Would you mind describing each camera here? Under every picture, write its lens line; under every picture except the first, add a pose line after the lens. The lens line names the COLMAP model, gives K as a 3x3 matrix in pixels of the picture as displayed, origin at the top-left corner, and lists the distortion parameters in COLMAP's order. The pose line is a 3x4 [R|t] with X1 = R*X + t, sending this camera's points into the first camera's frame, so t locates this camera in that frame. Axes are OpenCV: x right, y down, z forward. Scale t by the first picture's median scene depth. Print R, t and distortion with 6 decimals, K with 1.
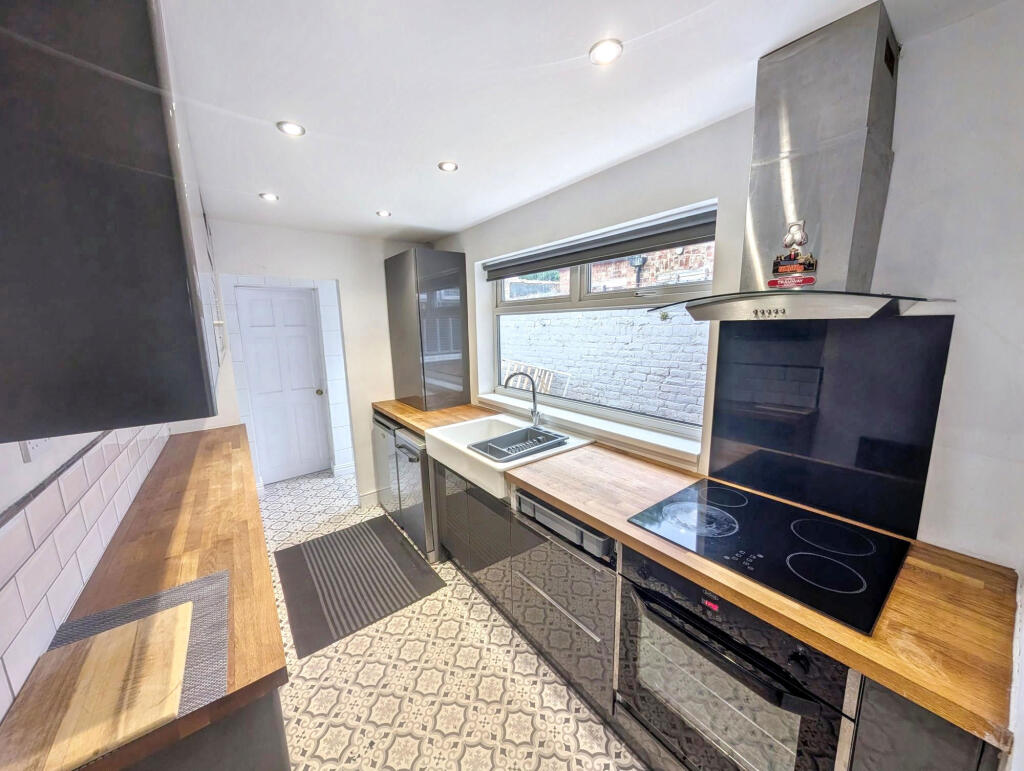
lens RADIAL K [[370.6, 0, 512.3], [0, 370.6, 383.3], [0, 0, 1]] dist [-0.002442, -0.000147]
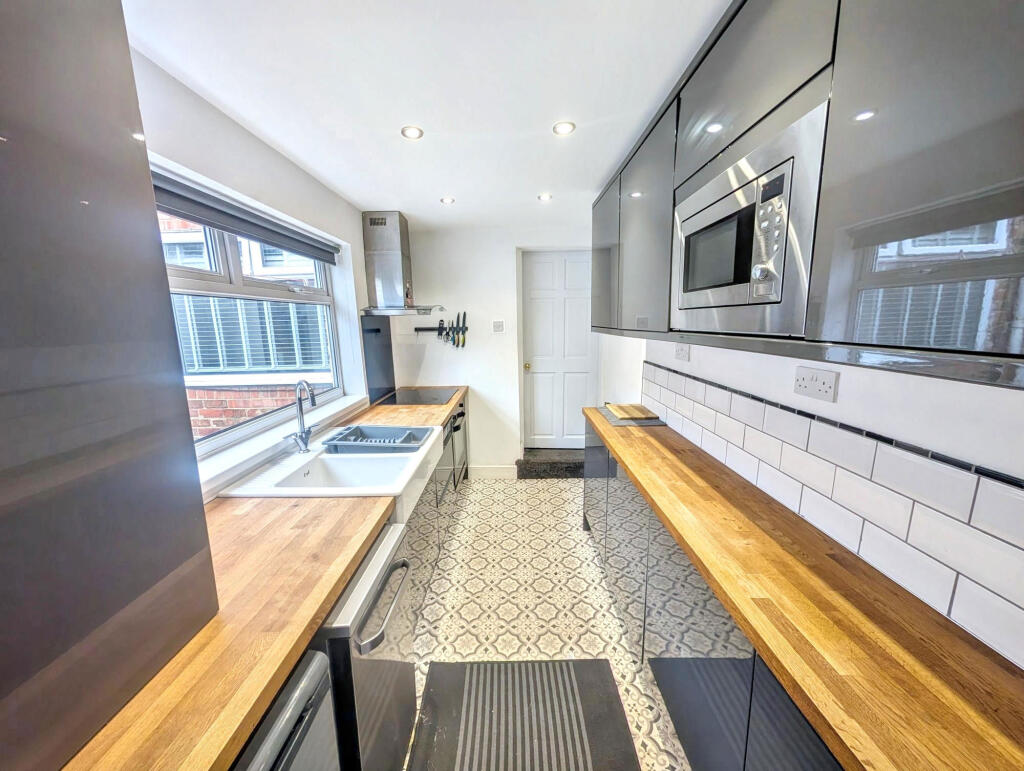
lens RADIAL K [[370.6, 0, 510.0], [0, 370.6, 386.3], [0, 0, 1]] dist [-0.002442, -0.000147]
pose [[-0.791793, -0.070276, 0.606734, -0.872784], [0.138545, 0.946802, 0.290467, -0.206783], [-0.594869, 0.314050, -0.739935, 1.572455]]
